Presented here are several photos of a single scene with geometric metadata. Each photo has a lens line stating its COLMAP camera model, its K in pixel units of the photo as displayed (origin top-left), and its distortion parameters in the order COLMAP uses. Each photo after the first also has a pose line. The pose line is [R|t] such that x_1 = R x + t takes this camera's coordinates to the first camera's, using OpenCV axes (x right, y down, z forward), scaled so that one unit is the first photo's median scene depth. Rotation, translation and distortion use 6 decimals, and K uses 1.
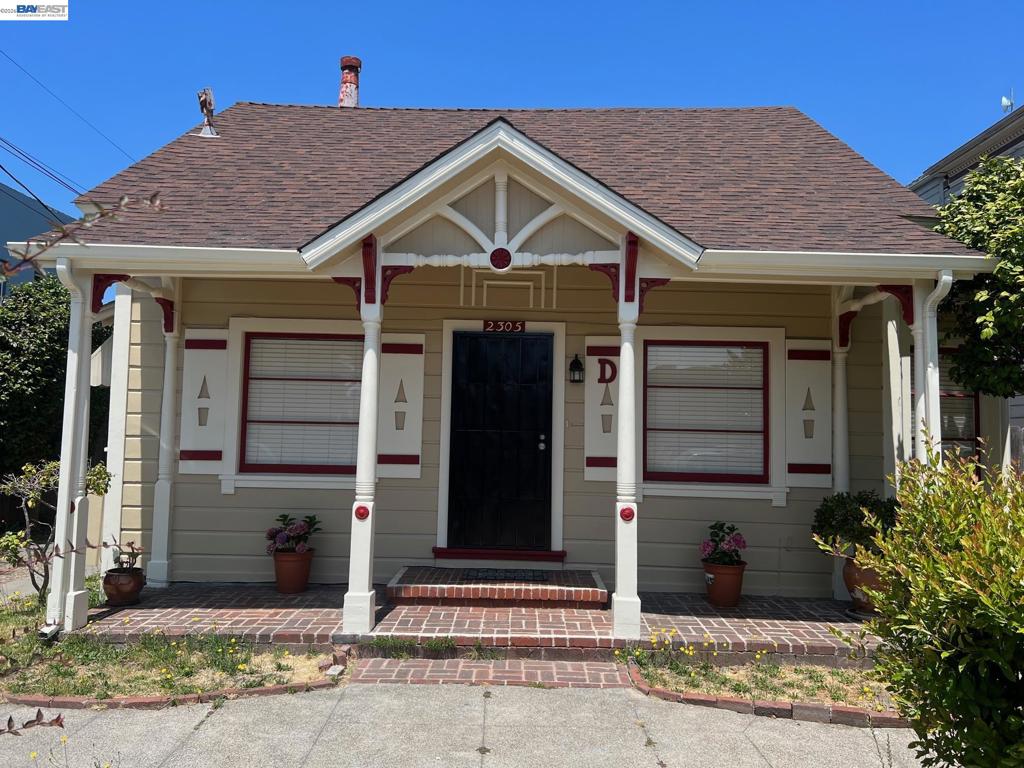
lens RADIAL K [[759.8, 0, 511.5], [0, 759.8, 381.0], [0, 0, 1]] dist [0.066017, -0.075988]
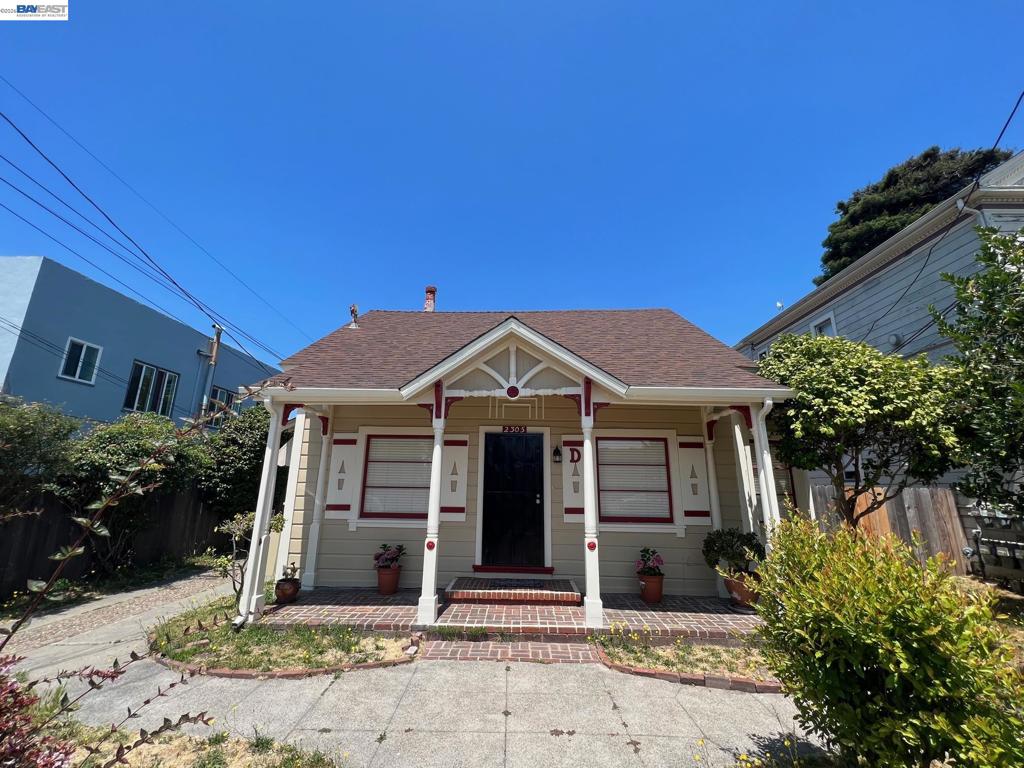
lens RADIAL K [[421.5, 0, 508.6], [0, 421.5, 380.0], [0, 0, 1]] dist [-0.001042, 0.000101]
pose [[0.999820, -0.010738, -0.015661, -0.007111], [0.007778, 0.983982, -0.178100, -0.012674], [0.017323, 0.177946, 0.983888, 0.032361]]
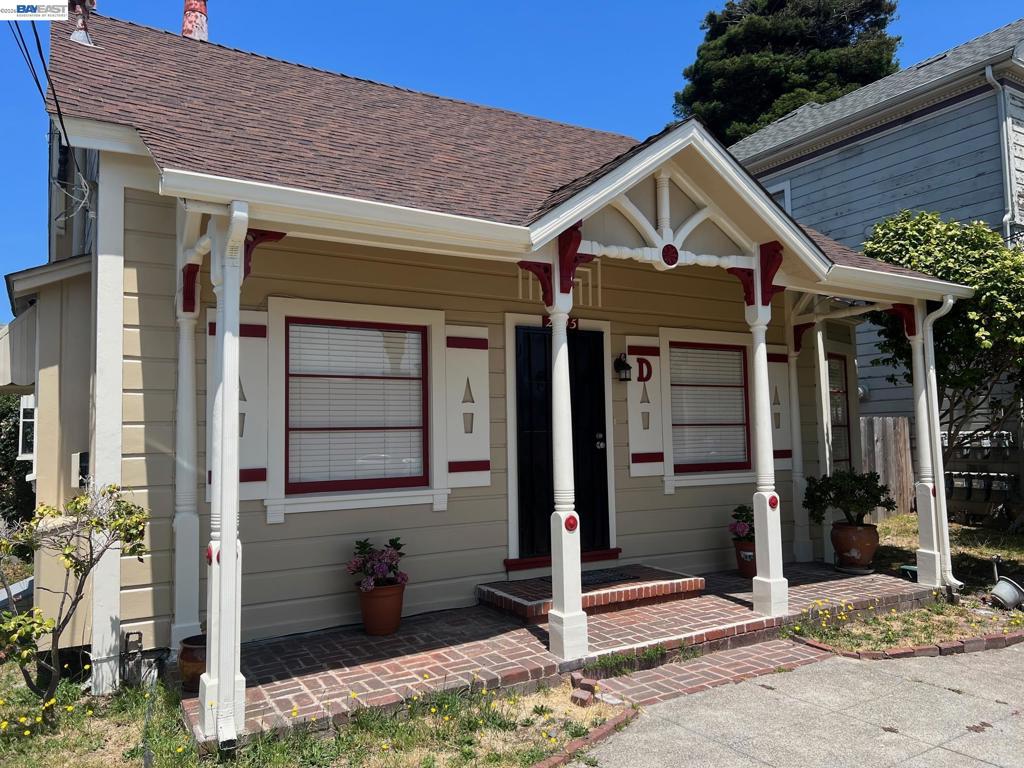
lens RADIAL K [[759.8, 0, 514.5], [0, 759.8, 383.1], [0, 0, 1]] dist [0.066017, -0.075988]
pose [[0.848992, 0.000236, 0.528406, -0.582805], [-0.000718, 0.999999, 0.000707, 0.004318], [-0.528406, -0.000980, 0.848991, 0.214936]]
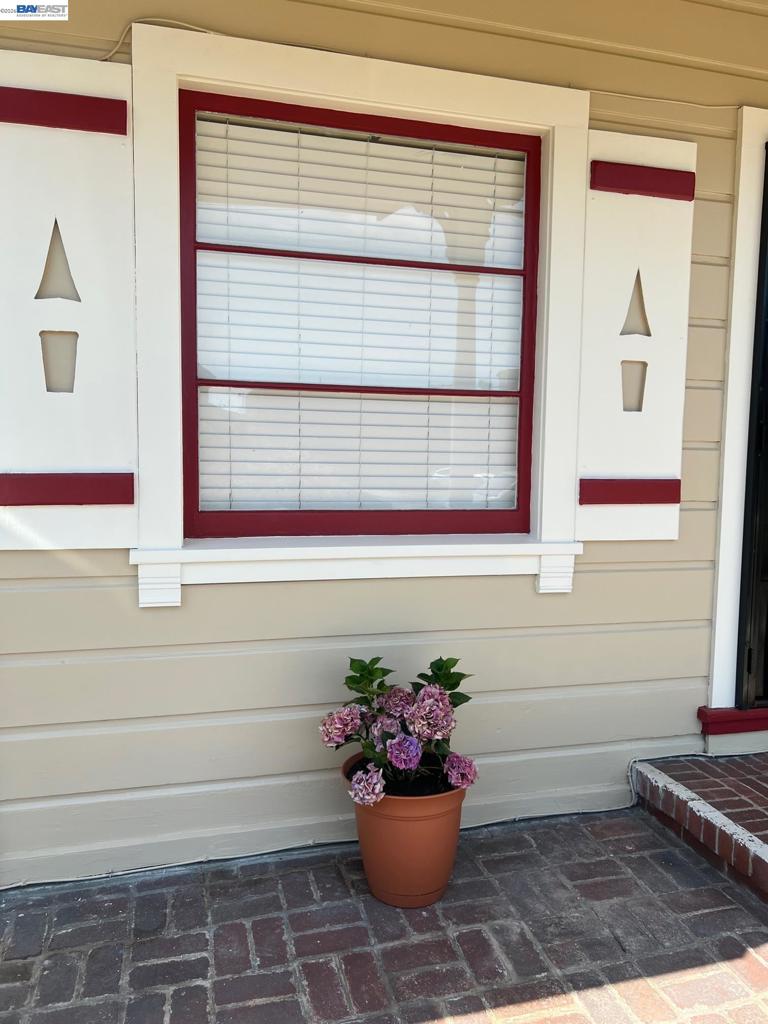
lens RADIAL K [[759.8, 0, 376.5], [0, 759.8, 512.0], [0, 0, 1]] dist [0.066017, -0.075988]
pose [[0.962034, -0.027281, 0.271564, -0.373604], [-0.012576, 0.989504, 0.143955, 0.061492], [-0.272641, -0.141905, 0.951593, 0.684758]]
